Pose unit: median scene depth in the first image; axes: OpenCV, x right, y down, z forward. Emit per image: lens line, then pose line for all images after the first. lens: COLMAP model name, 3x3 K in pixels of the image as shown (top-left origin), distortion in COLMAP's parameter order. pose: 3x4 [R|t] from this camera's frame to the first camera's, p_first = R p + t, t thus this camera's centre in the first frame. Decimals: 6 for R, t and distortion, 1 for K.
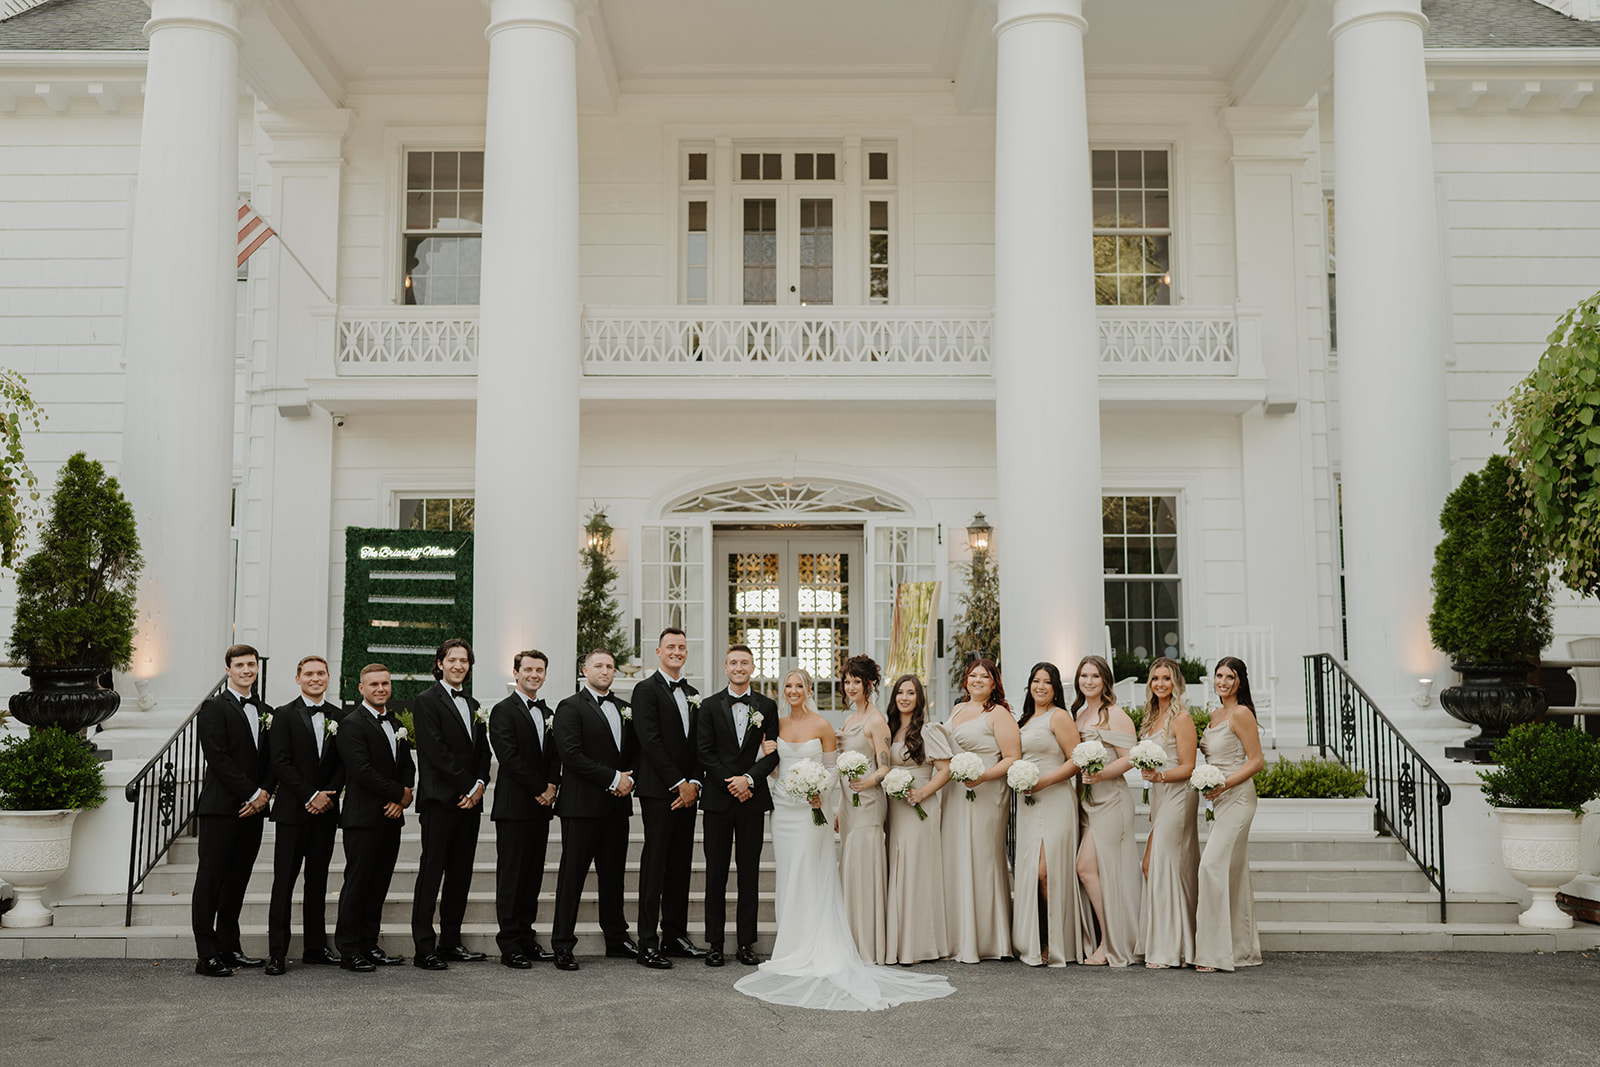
lens RADIAL K [[1577.5, 0, 787.4], [0, 1577.5, 554.3], [0, 0, 1]] dist [-0.001083, 0.016885]
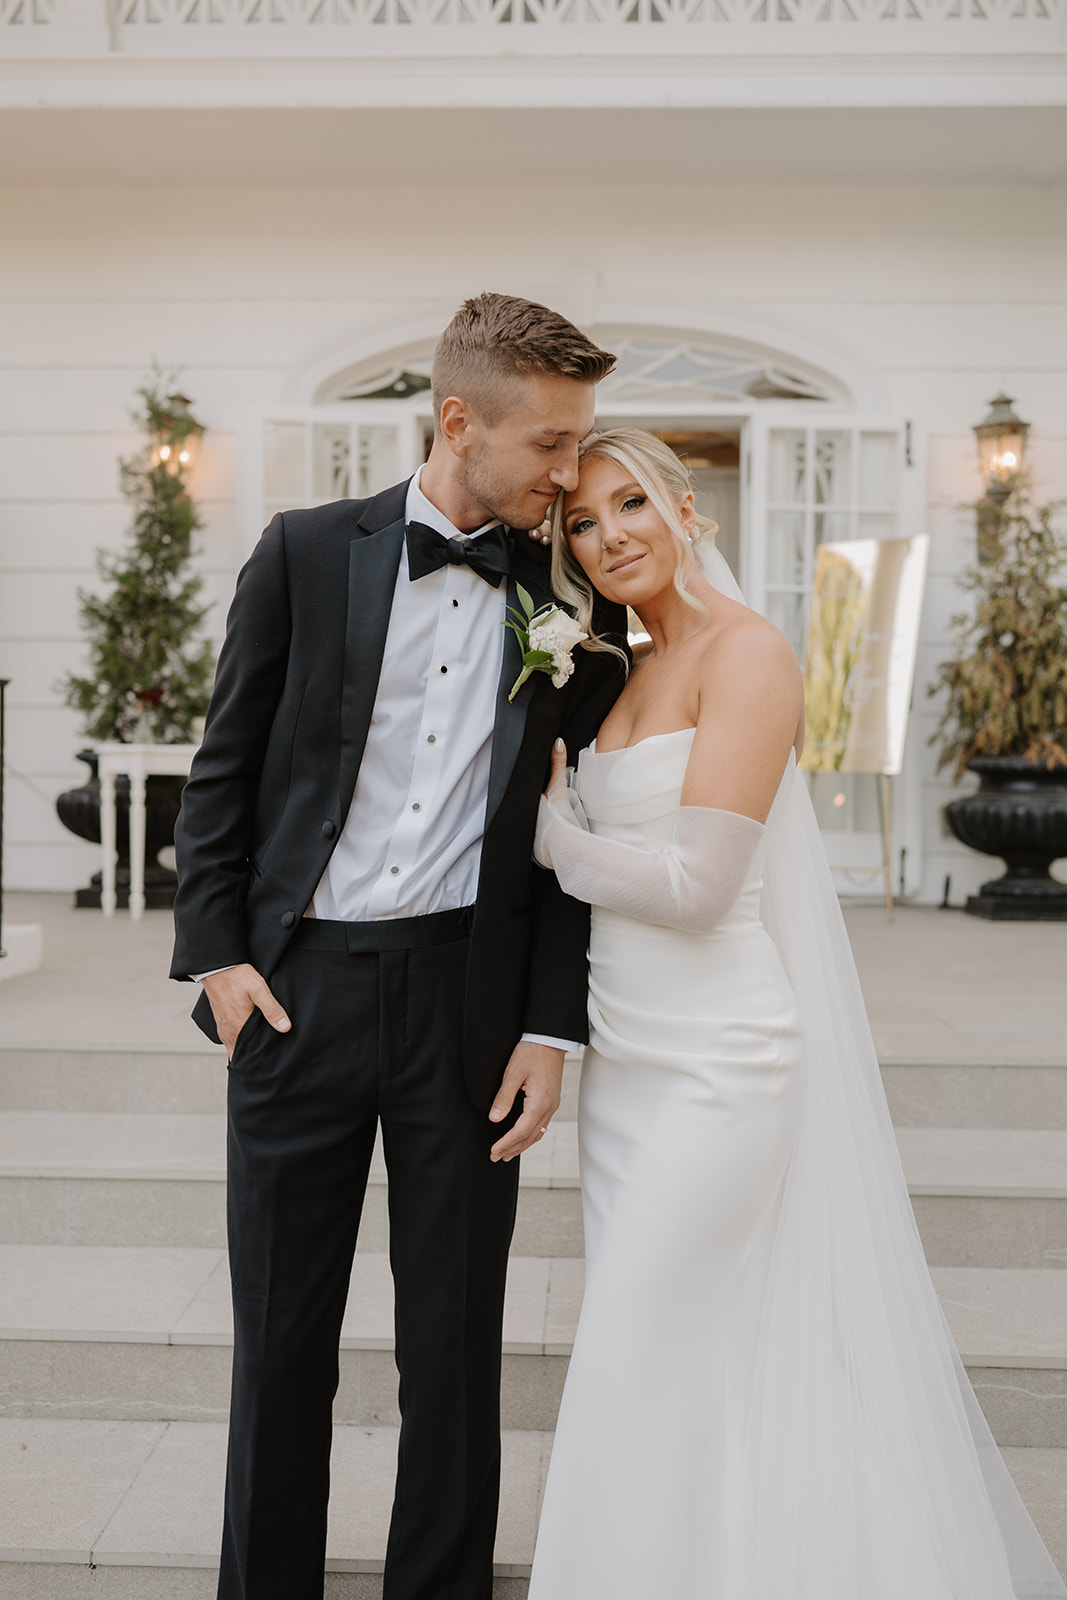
lens RADIAL K [[1577.5, 0, 533.5], [0, 1577.5, 800.0], [0, 0, 1]] dist [-0.001083, 0.016885]
pose [[0.999200, 0.012653, -0.037933, 0.005673], [-0.008209, 0.993321, 0.115091, 0.039693], [0.039136, -0.114688, 0.992630, 0.540573]]
